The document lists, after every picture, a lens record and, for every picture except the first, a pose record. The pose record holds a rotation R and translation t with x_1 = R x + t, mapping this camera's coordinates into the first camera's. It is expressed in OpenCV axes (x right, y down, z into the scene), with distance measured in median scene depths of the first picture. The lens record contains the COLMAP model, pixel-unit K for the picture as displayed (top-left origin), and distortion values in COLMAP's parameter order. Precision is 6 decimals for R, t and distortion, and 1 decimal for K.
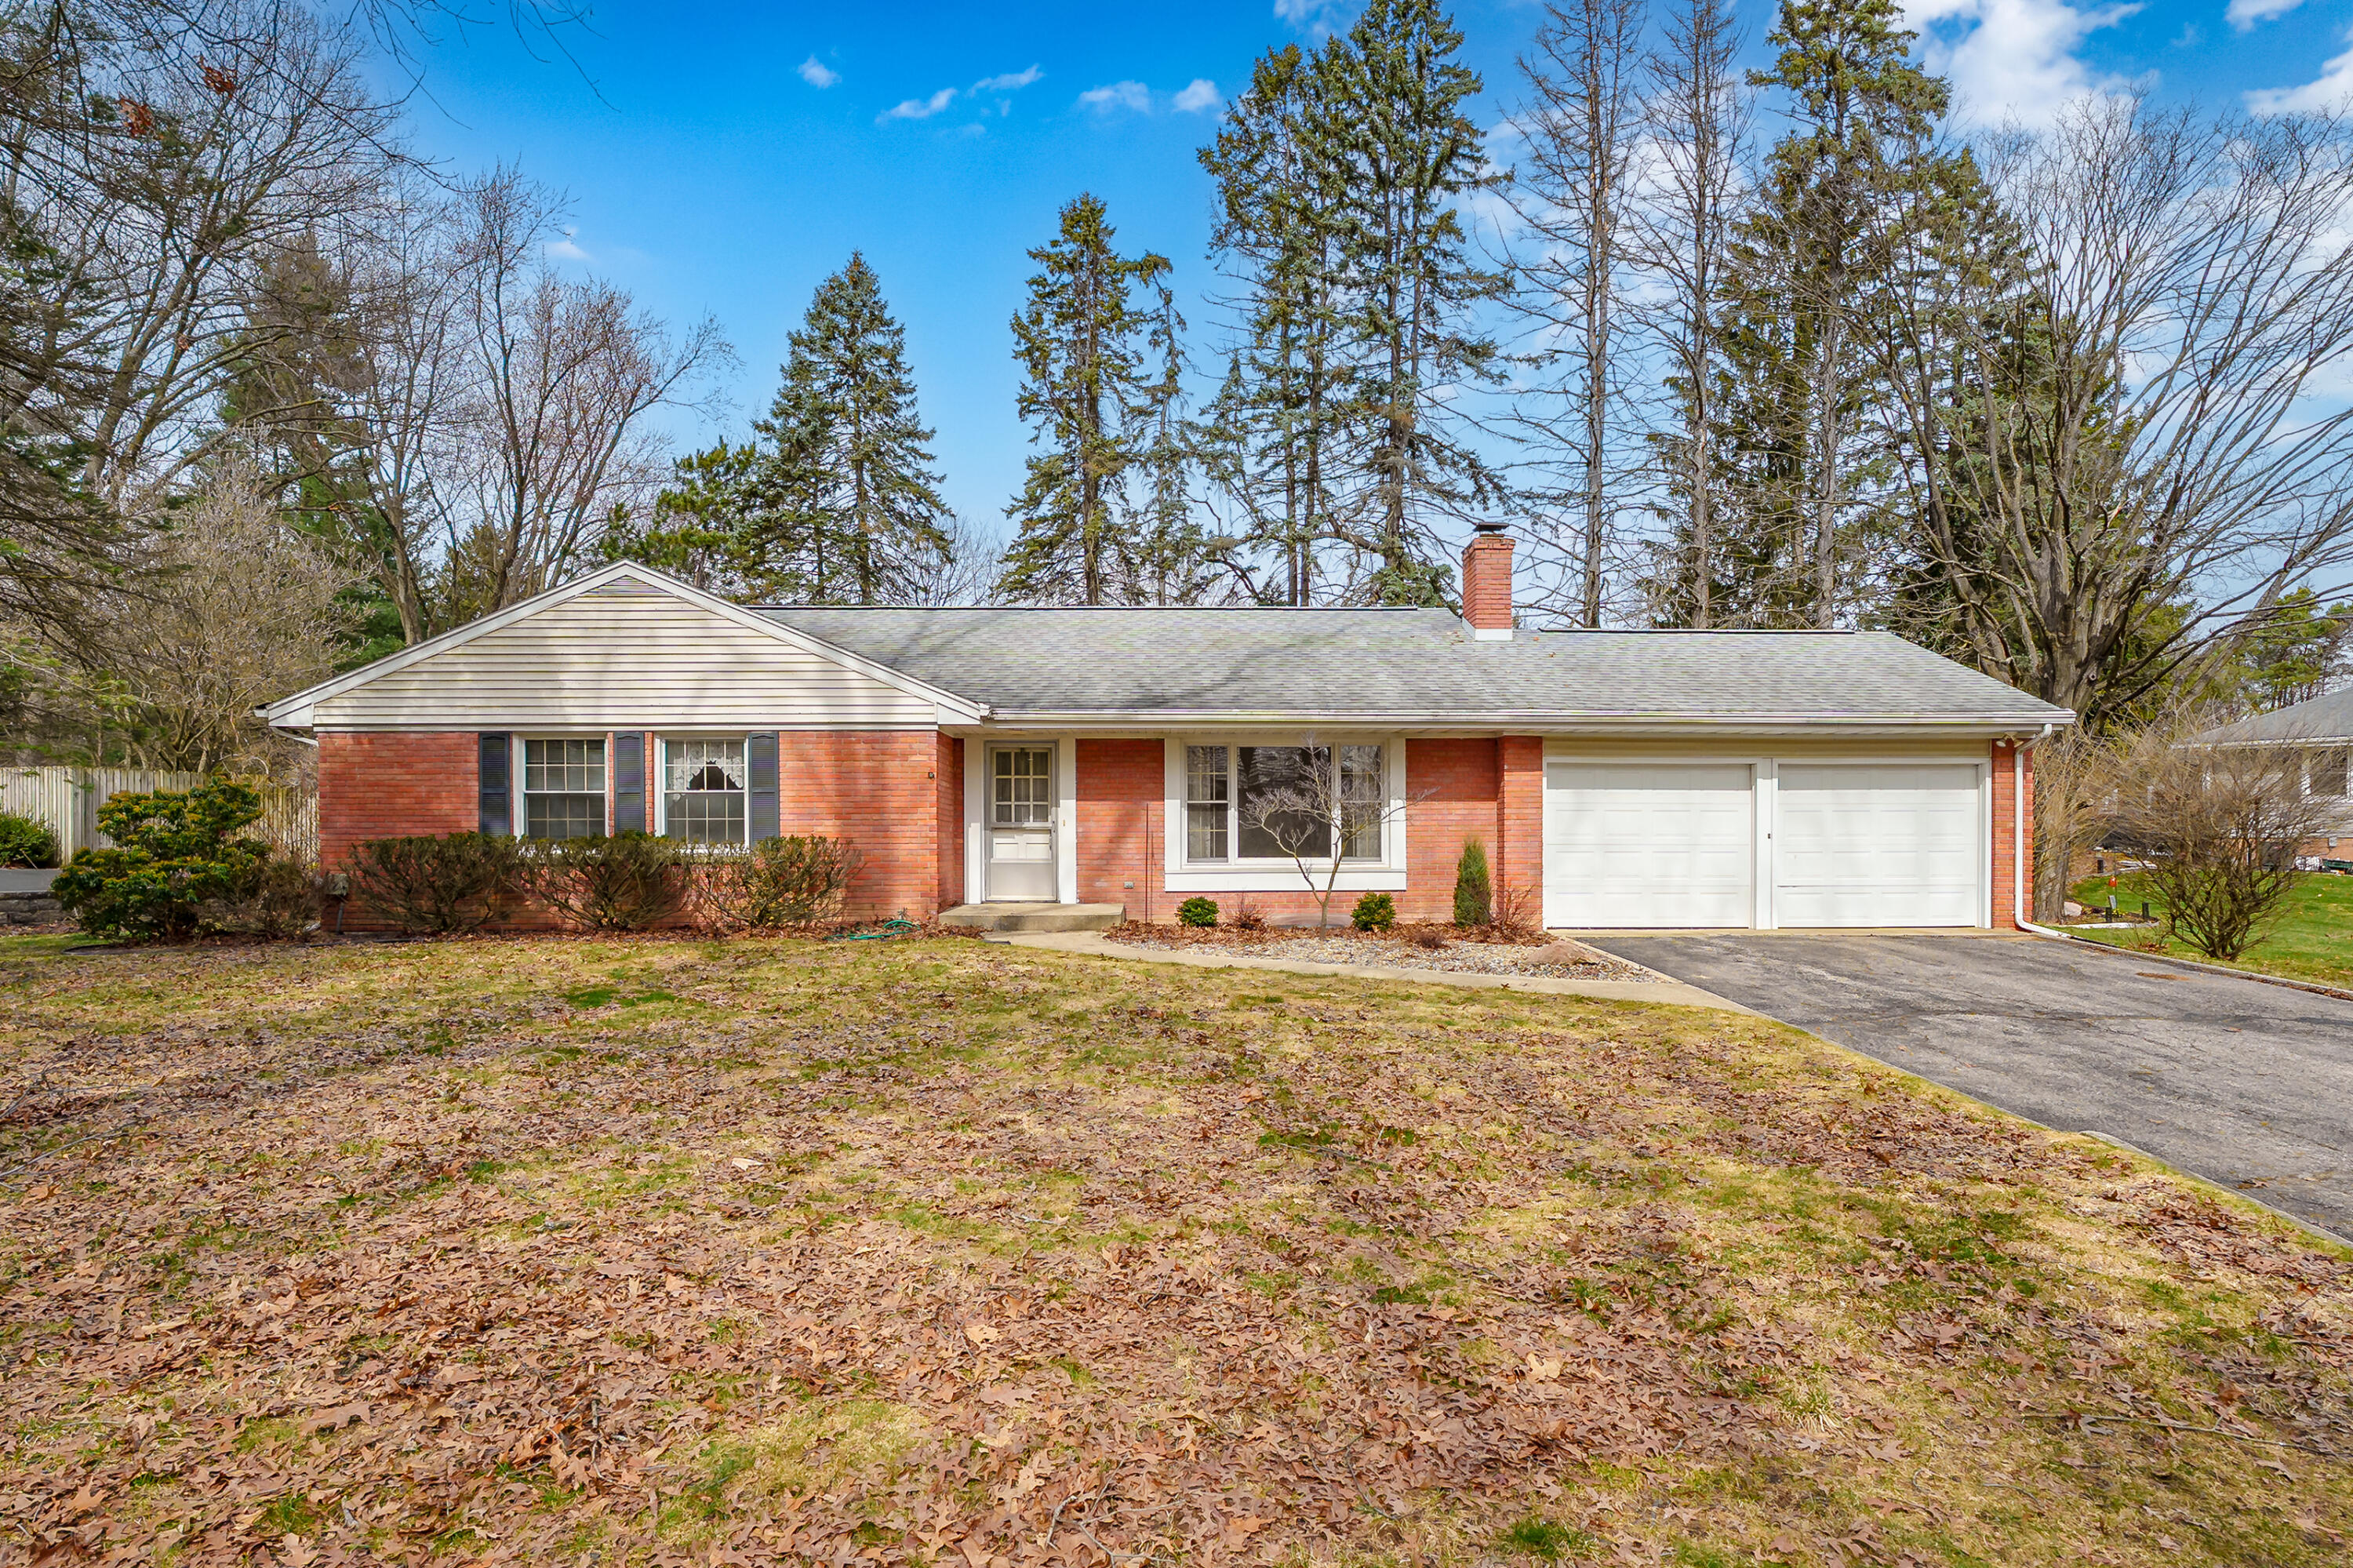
lens RADIAL K [[1075.8, 0, 1193.8], [0, 1075.8, 841.3], [0, 0, 1]] dist [-0.000180, 0.000373]
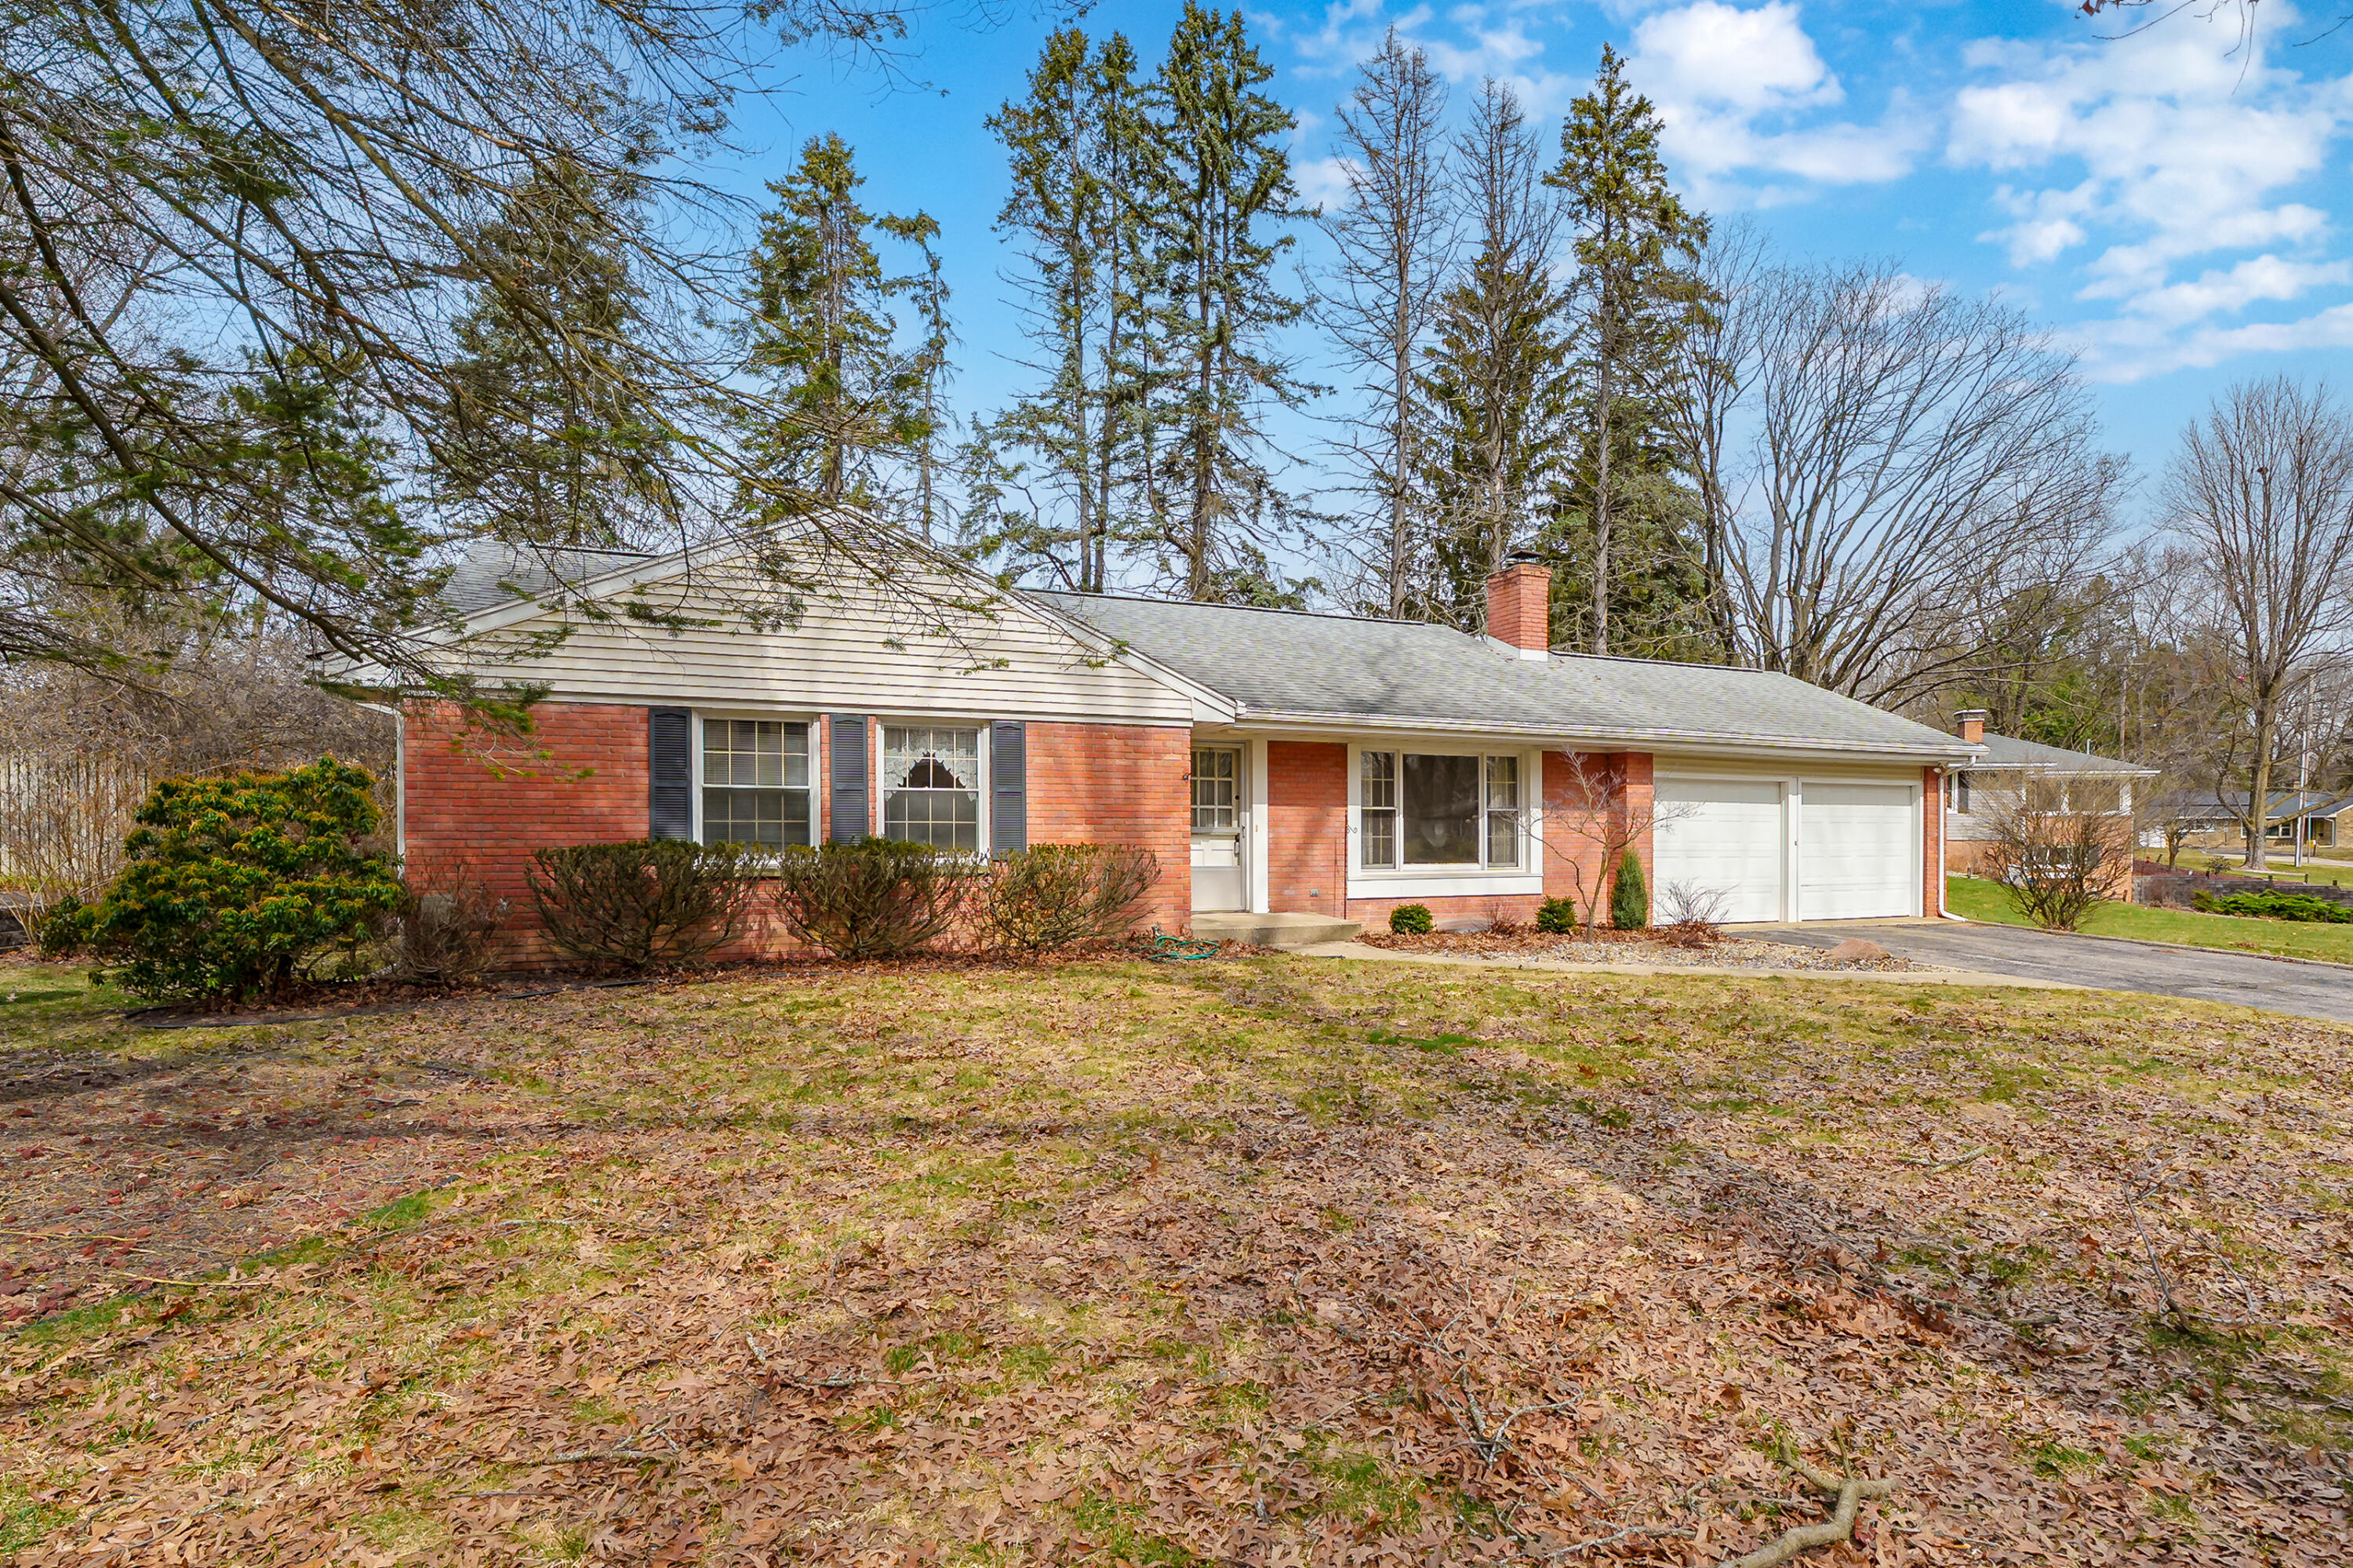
lens RADIAL K [[1072.5, 0, 1186.9], [0, 1072.5, 856.6], [0, 0, 1]] dist [-0.007231, 0.001408]
pose [[0.938634, -0.002545, 0.344907, -0.499576], [-0.002934, 0.999878, 0.015360, -0.006582], [-0.344904, -0.015430, 0.938511, 0.130326]]
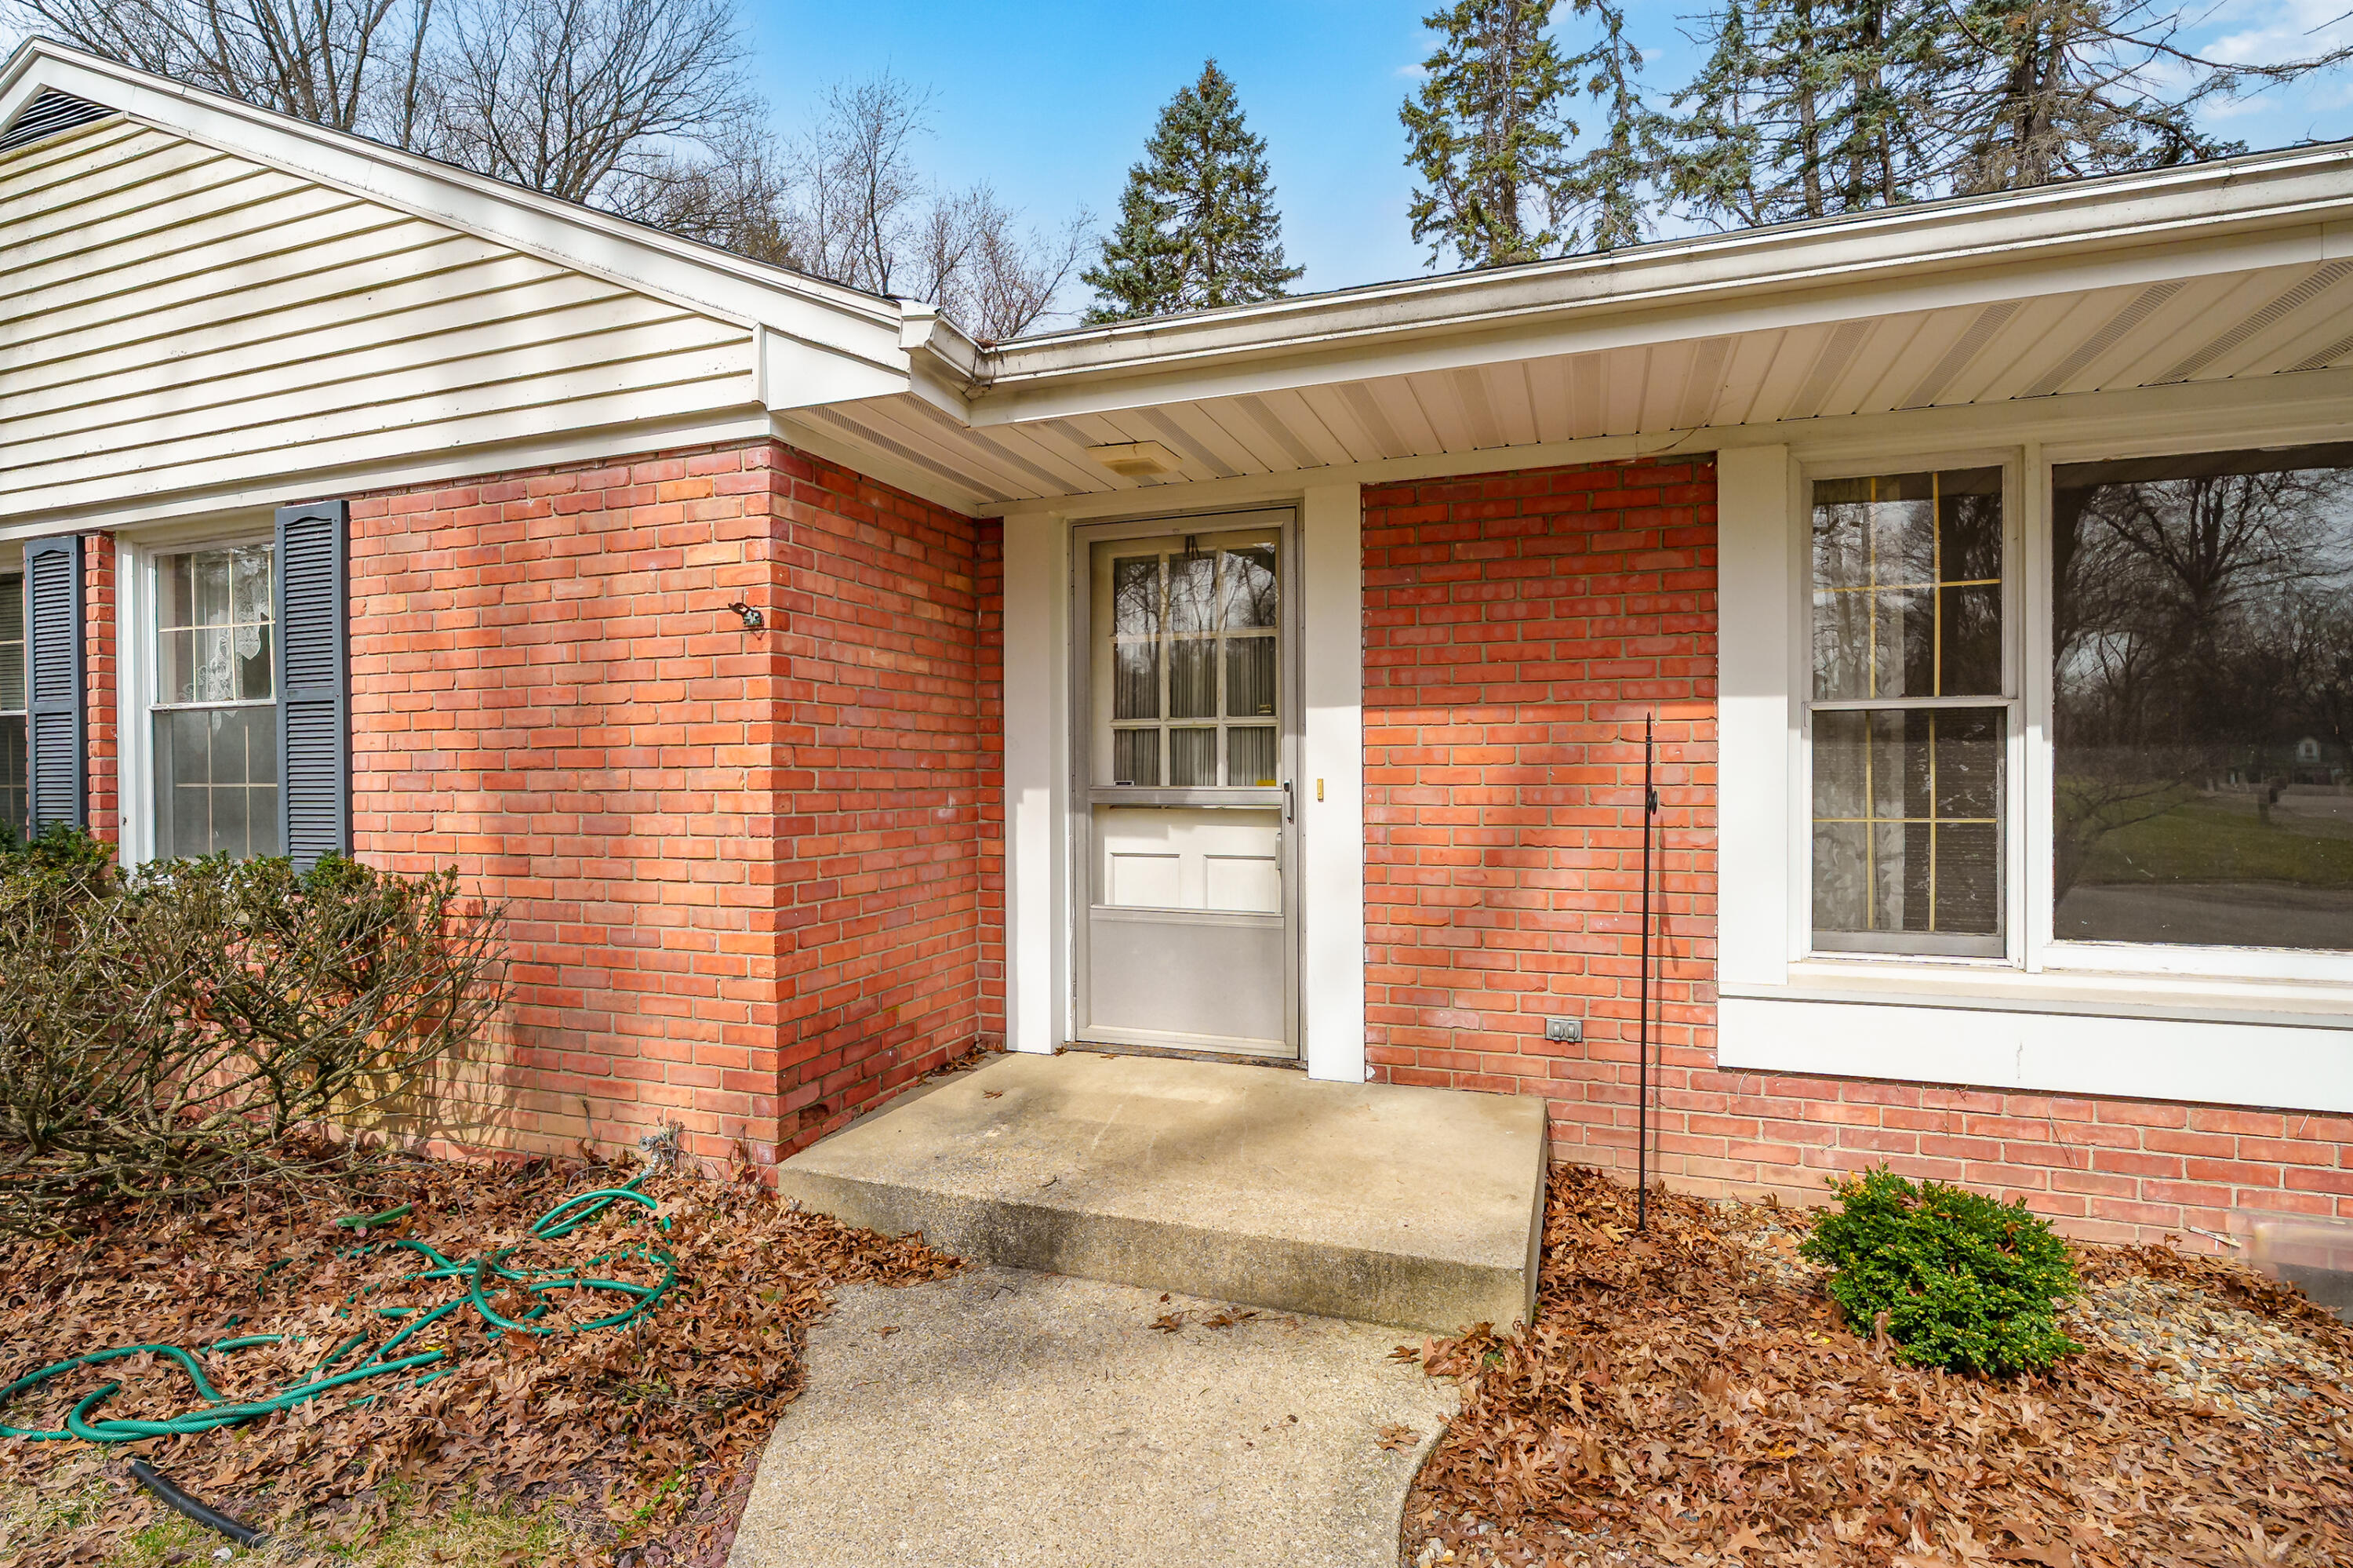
lens RADIAL K [[1075.8, 0, 1184.2], [0, 1075.8, 798.7], [0, 0, 1]] dist [-0.000180, 0.000373]
pose [[0.924860, 0.008707, -0.380209, -0.046046], [0.003338, 0.999514, 0.031007, -0.023338], [0.380294, -0.029947, 0.924381, 0.718405]]
